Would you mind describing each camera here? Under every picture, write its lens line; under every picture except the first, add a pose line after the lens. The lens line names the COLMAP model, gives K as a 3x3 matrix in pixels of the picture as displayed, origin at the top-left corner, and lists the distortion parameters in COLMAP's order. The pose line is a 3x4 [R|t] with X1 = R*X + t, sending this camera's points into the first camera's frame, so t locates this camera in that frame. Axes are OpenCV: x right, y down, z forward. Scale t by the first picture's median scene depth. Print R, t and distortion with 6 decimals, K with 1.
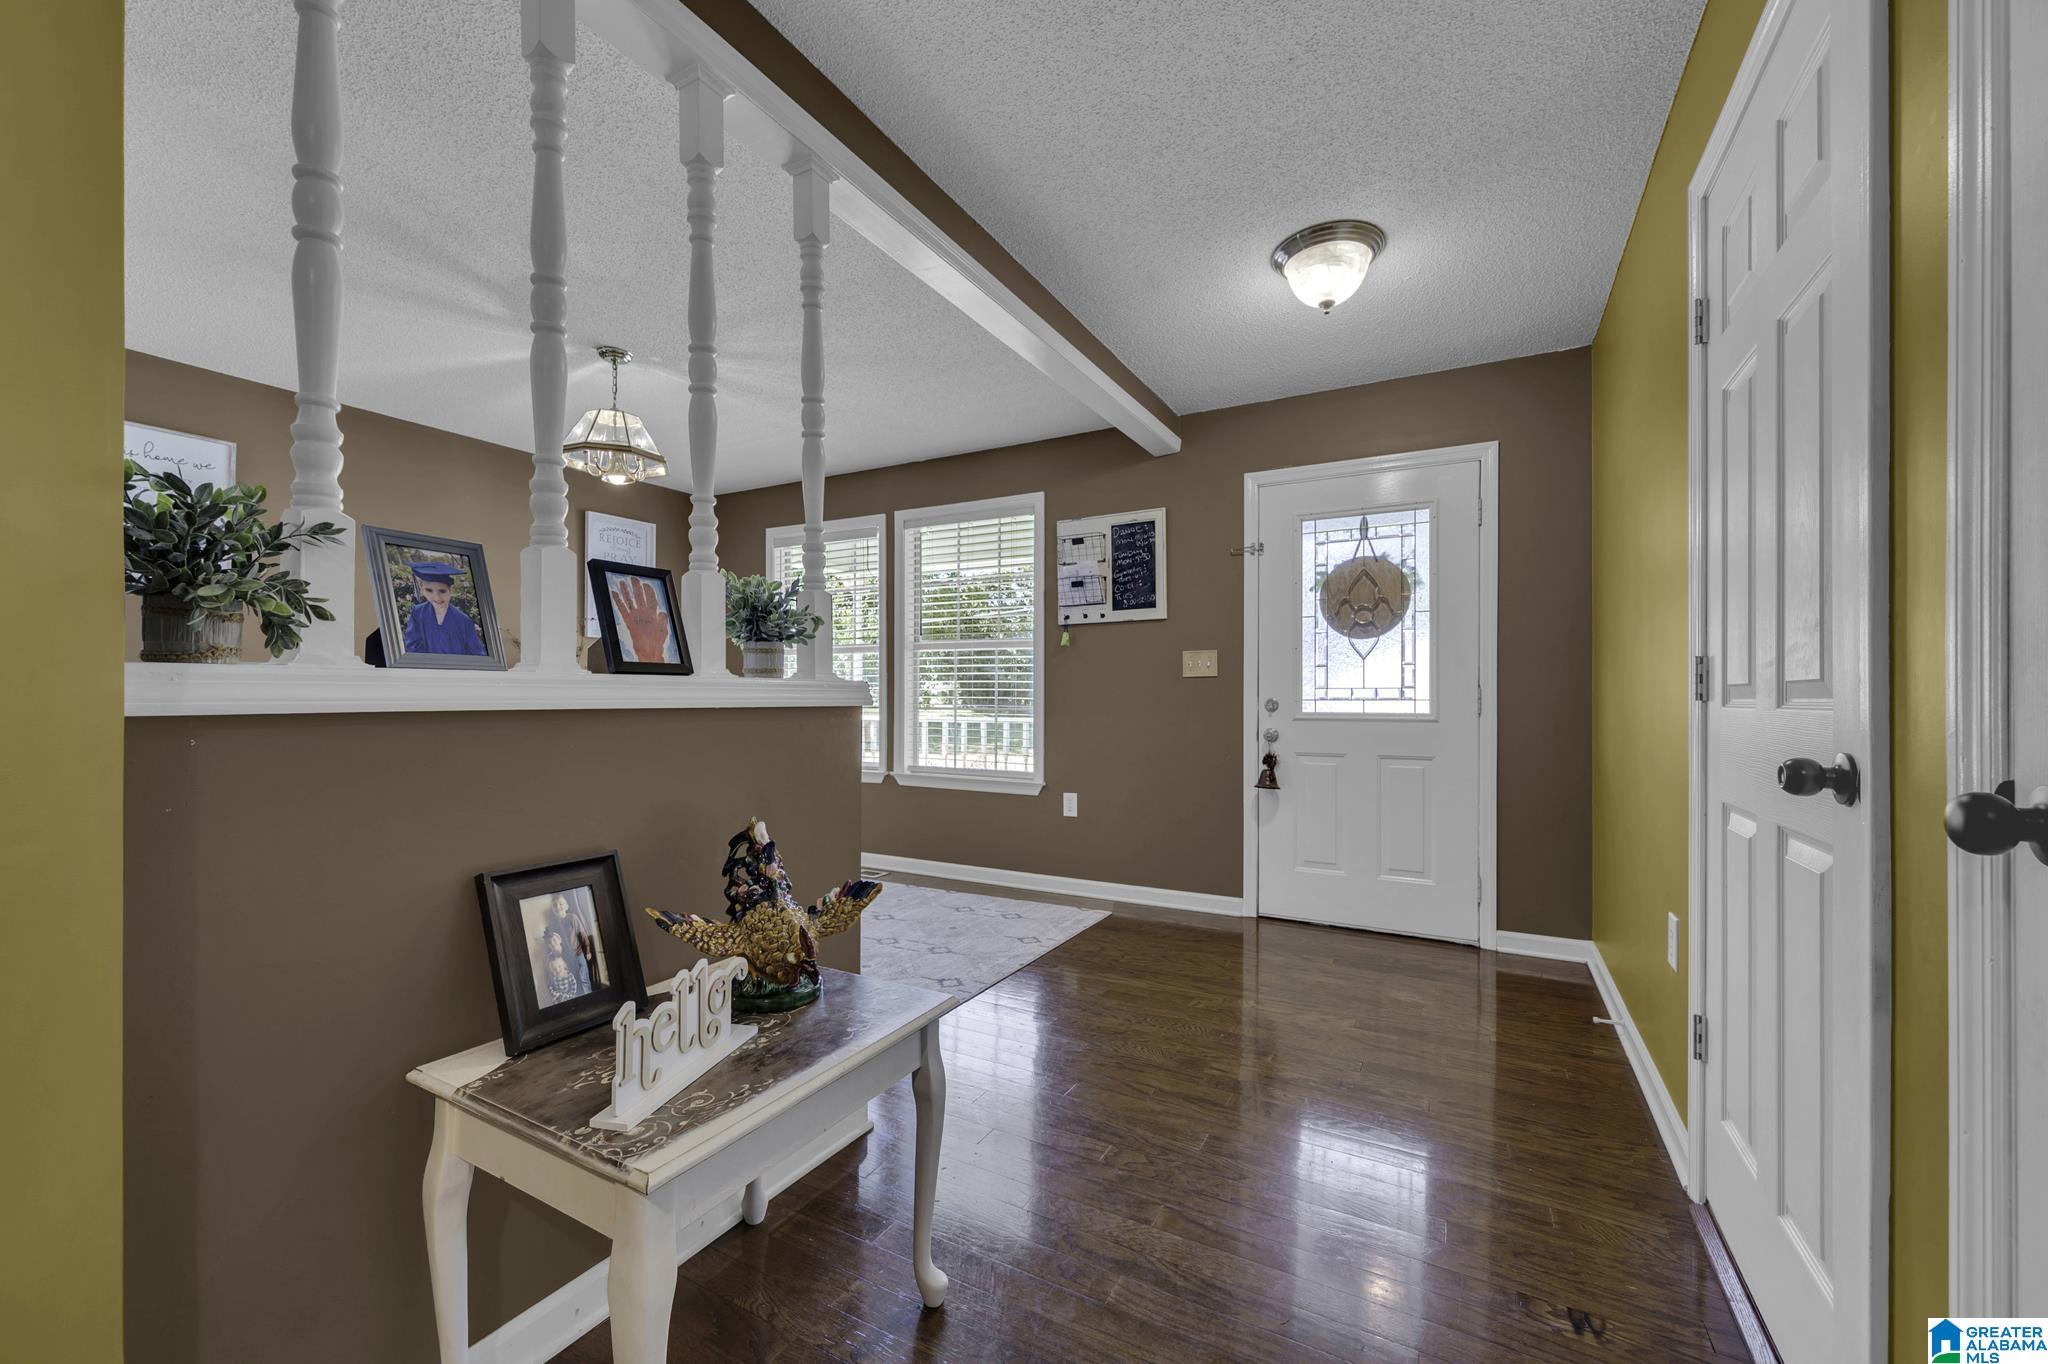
lens RADIAL K [[810.2, 0, 1028.5], [0, 810.2, 692.5], [0, 0, 1]] dist [0.001534, -0.000362]
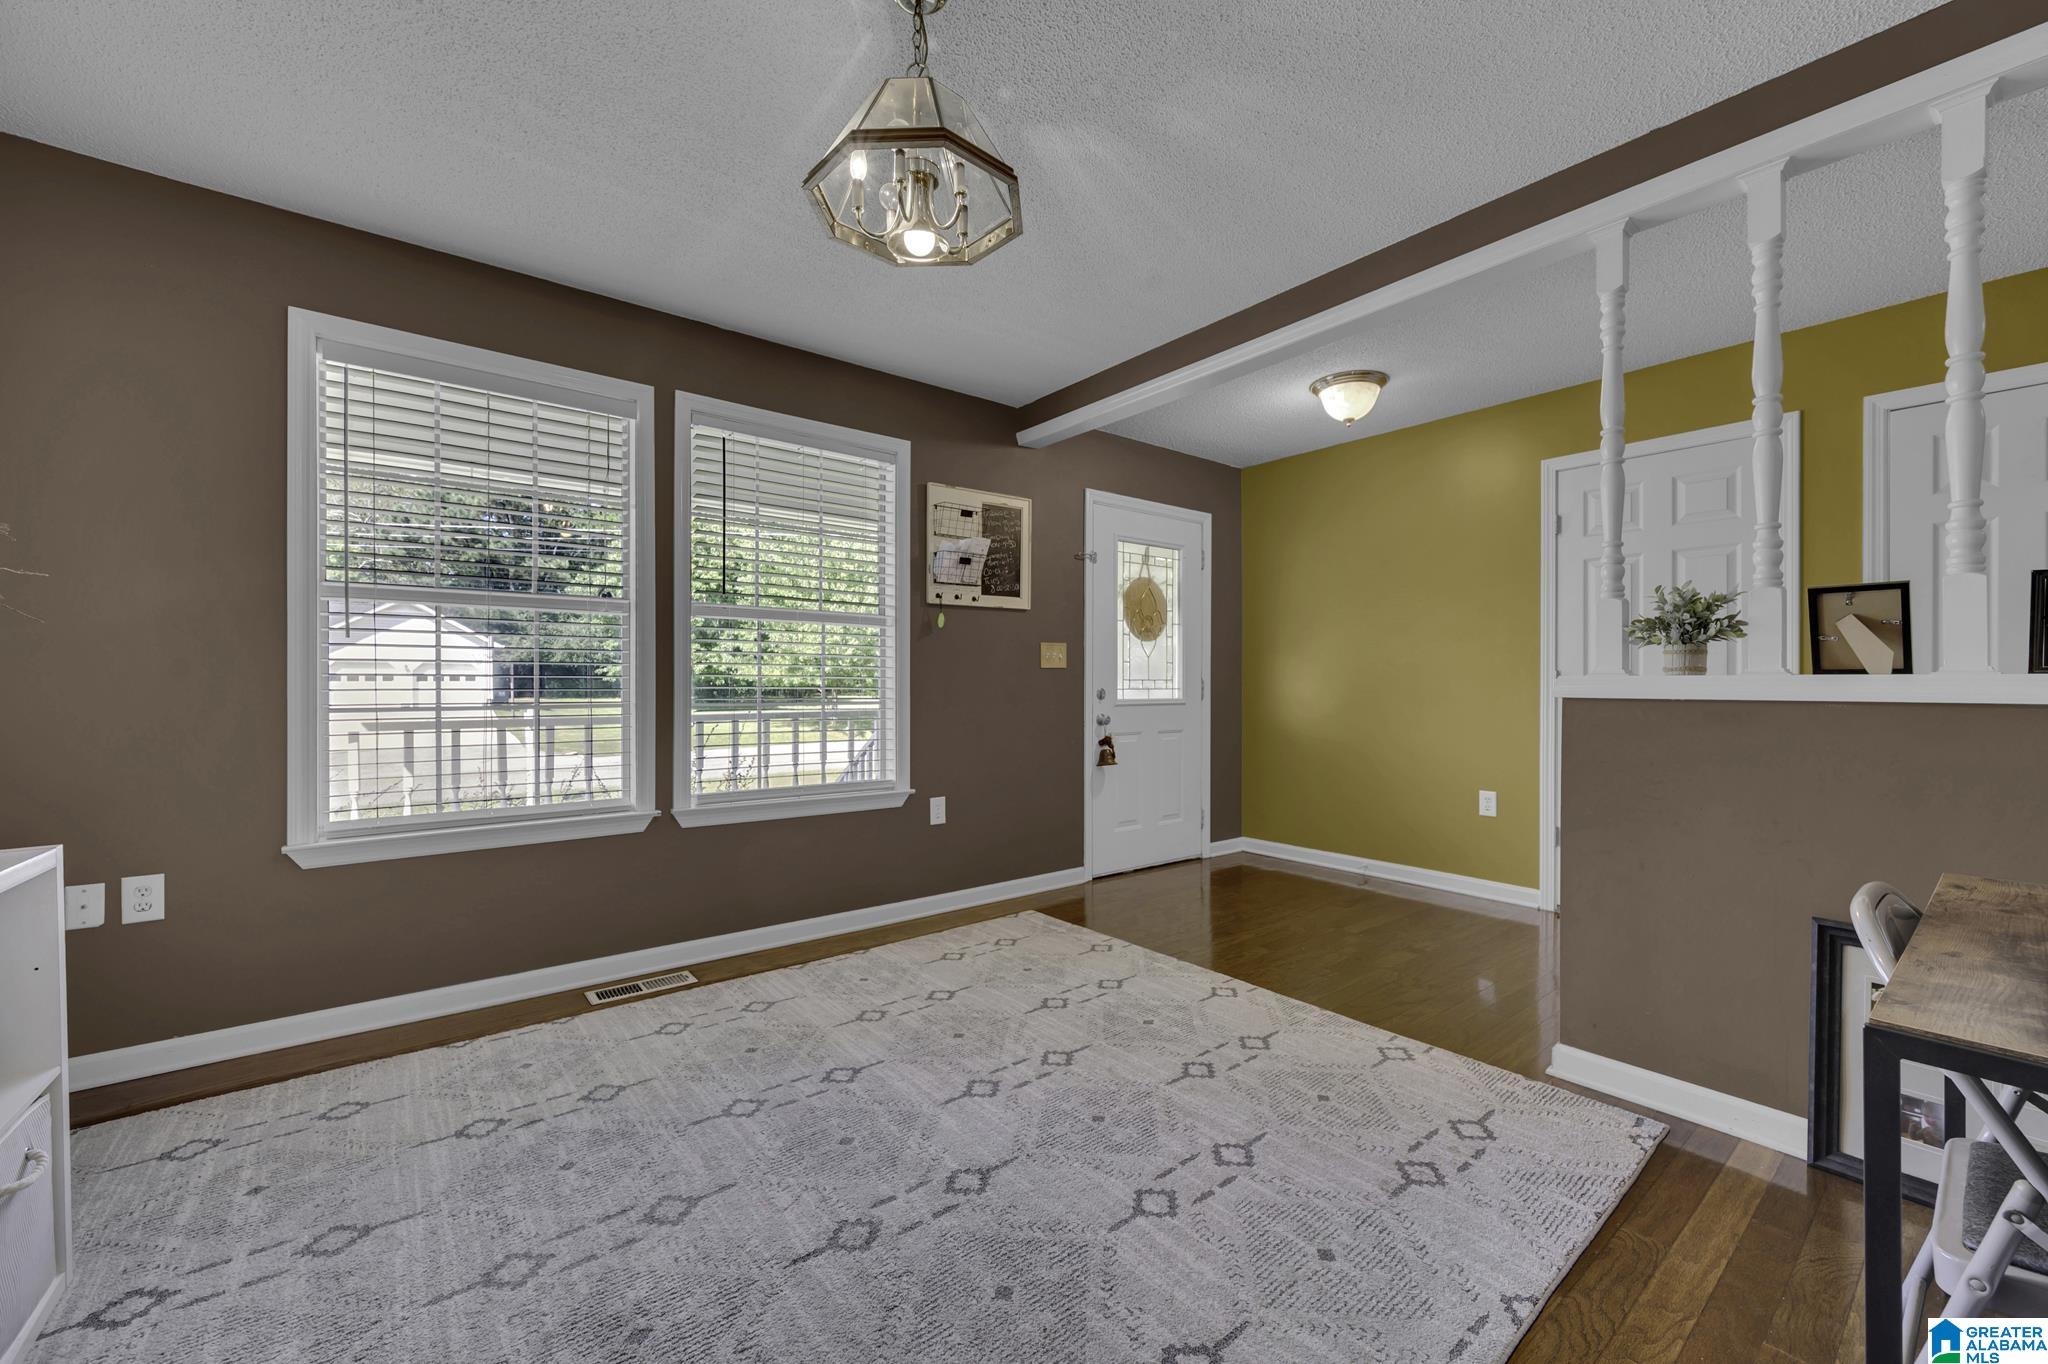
lens RADIAL K [[810.2, 0, 1031.8], [0, 810.2, 680.2], [0, 0, 1]] dist [0.001534, -0.000362]
pose [[0.376532, 0.003252, 0.926398, -0.780359], [-0.006195, 0.999980, -0.000992, -0.002229], [-0.926383, -0.005366, 0.376545, 0.627424]]
